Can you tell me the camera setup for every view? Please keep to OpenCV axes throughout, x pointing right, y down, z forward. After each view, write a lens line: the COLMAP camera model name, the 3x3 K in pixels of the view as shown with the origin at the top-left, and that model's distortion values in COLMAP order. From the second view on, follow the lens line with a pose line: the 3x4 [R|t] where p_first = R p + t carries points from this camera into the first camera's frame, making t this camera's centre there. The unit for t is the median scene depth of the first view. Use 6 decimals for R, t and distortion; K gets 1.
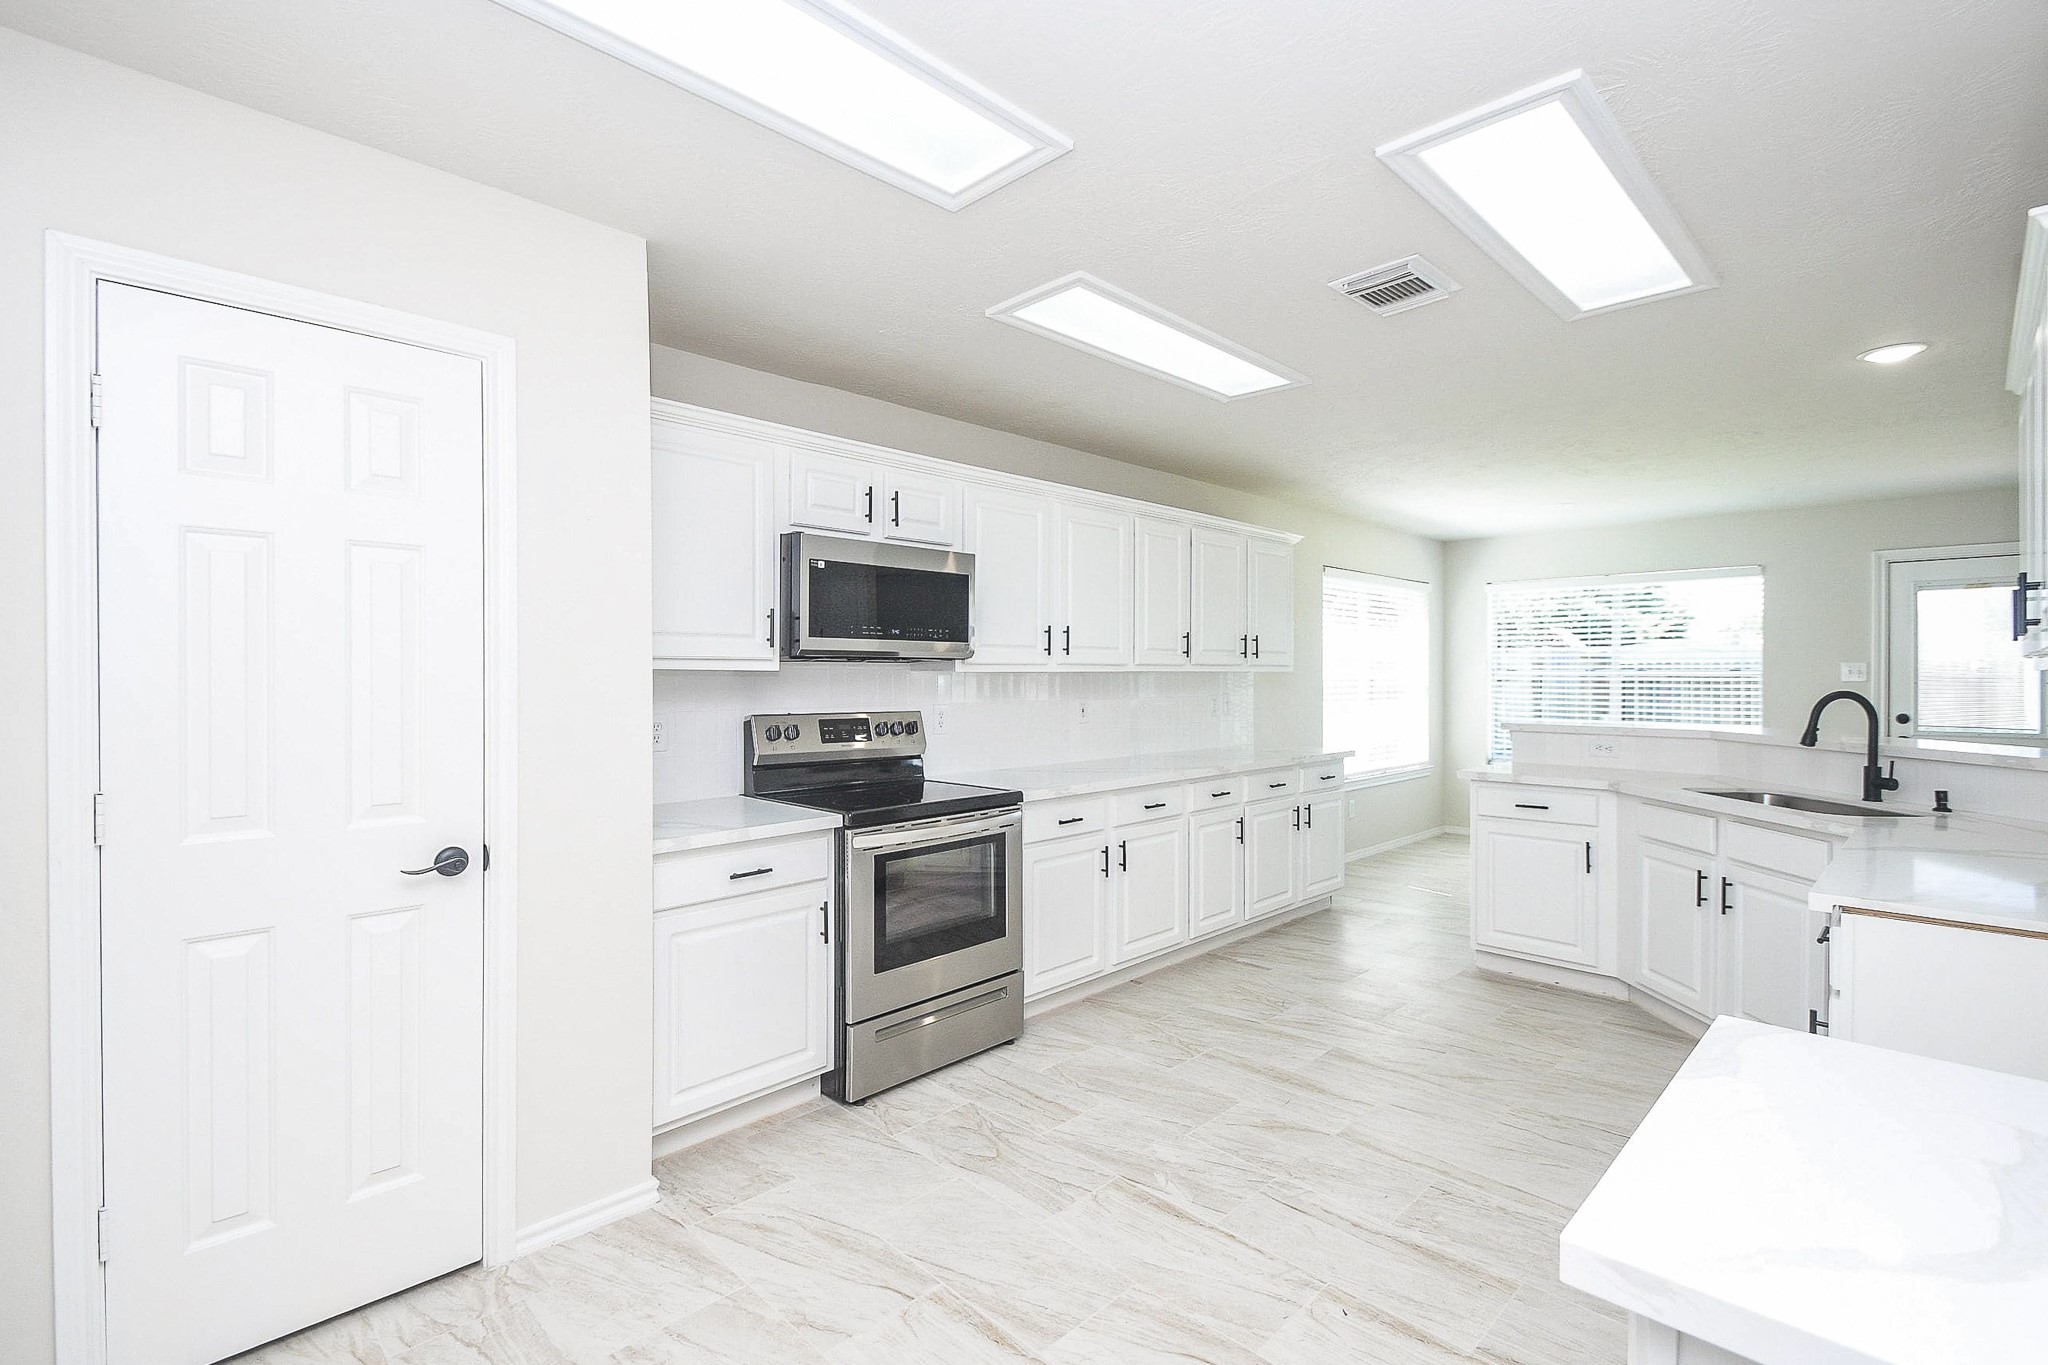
lens RADIAL K [[937.8, 0, 1038.0], [0, 937.8, 676.8], [0, 0, 1]] dist [0.001071, -0.000939]
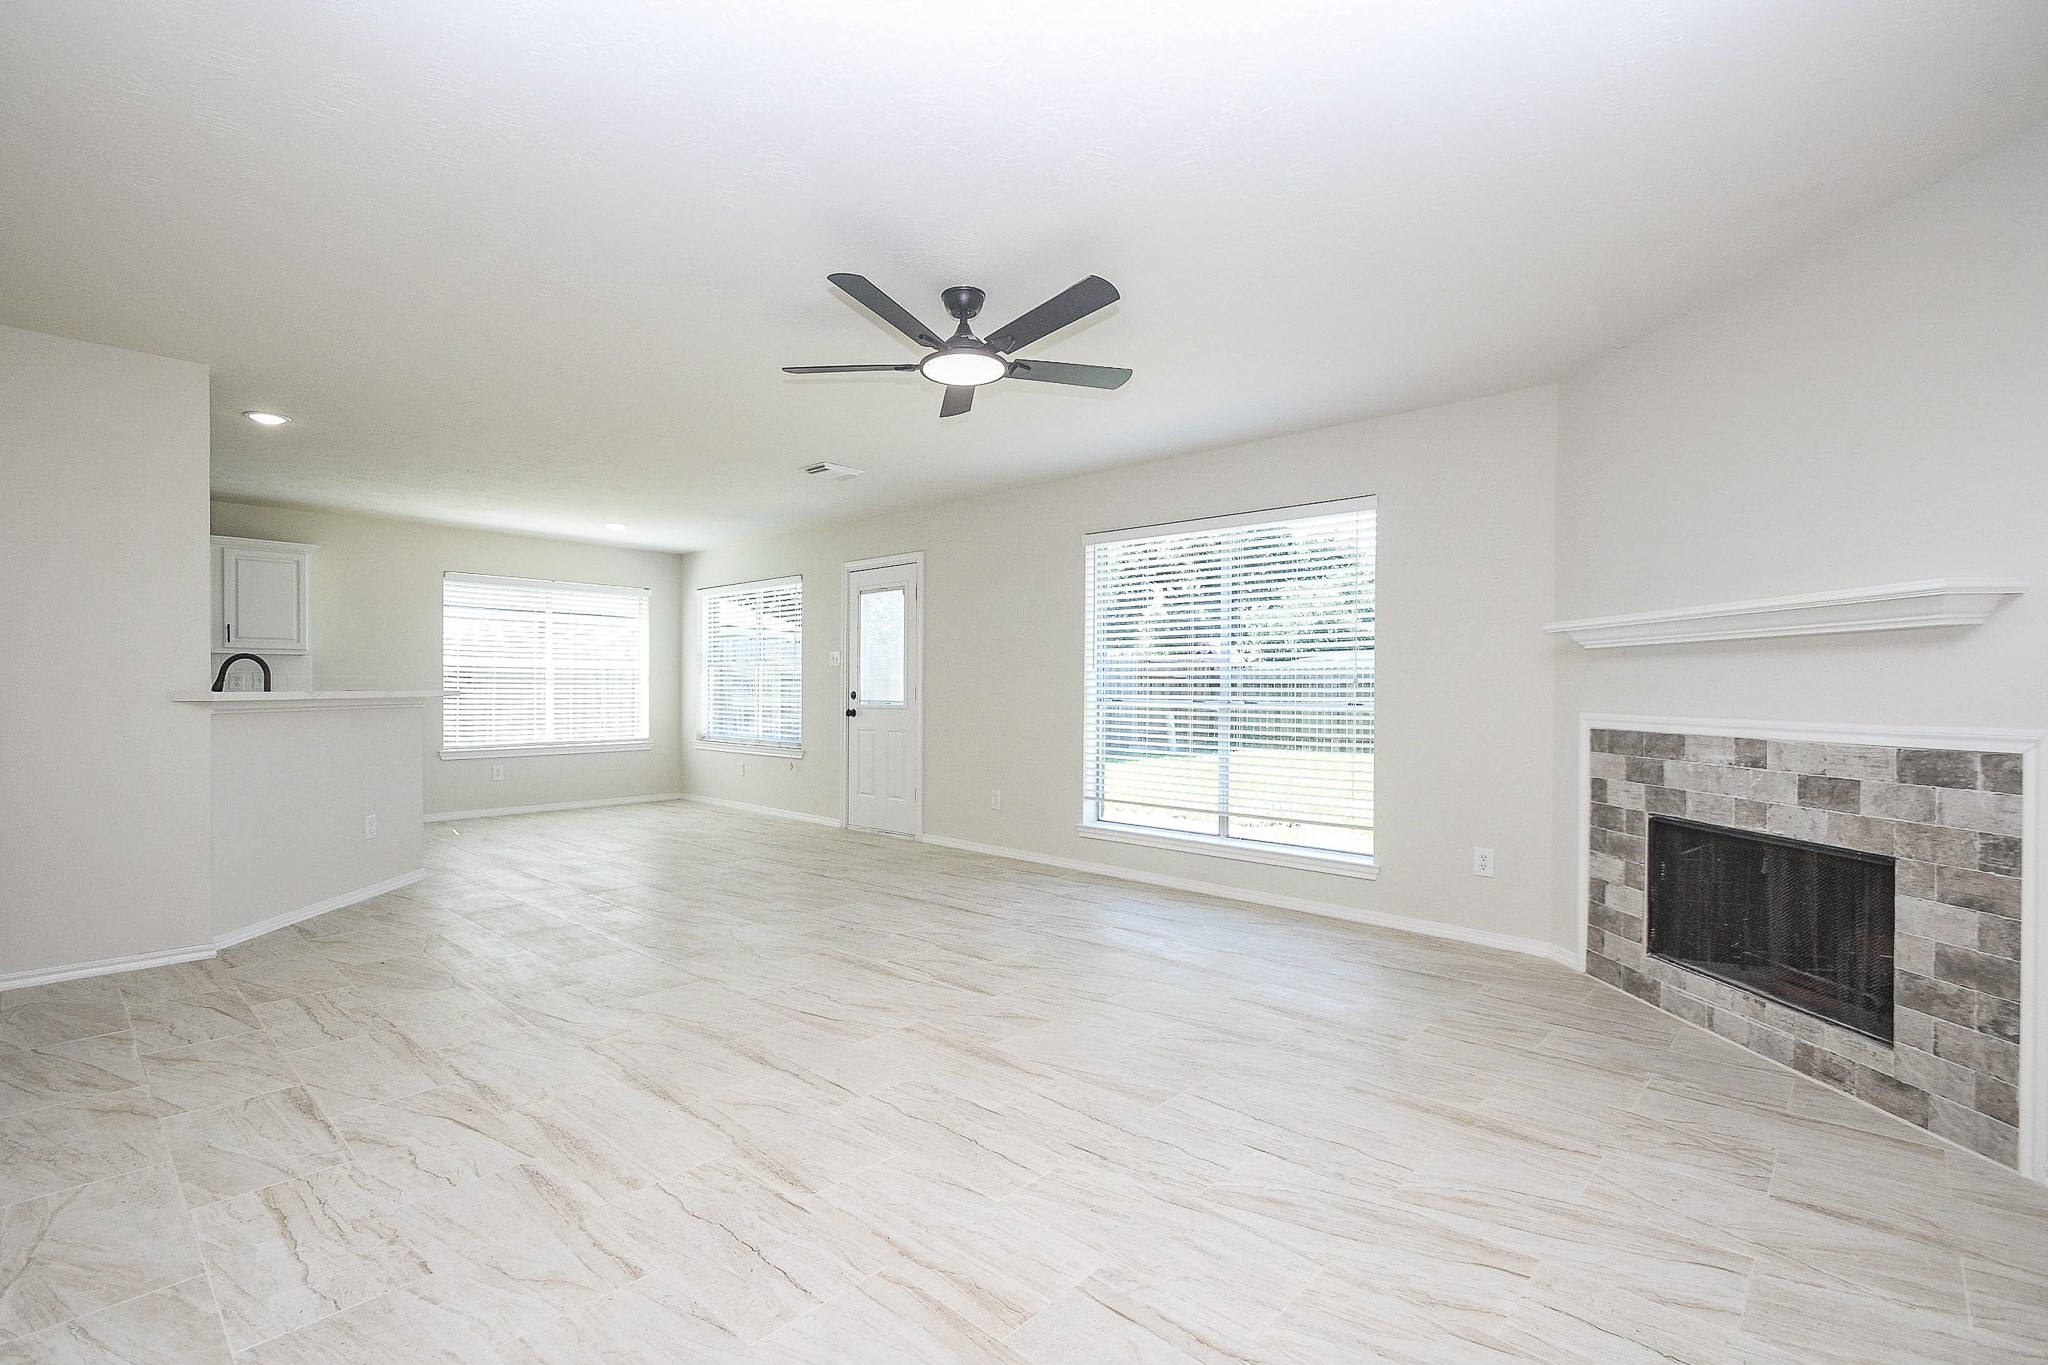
lens RADIAL K [[900.7, 0, 1036.6], [0, 900.7, 680.8], [0, 0, 1]] dist [0.007481, -0.004688]
pose [[0.997730, 0.001839, 0.067318, 1.923382], [-0.000937, 0.999910, -0.013419, 0.071129], [-0.067337, 0.013326, 0.997641, -0.383586]]
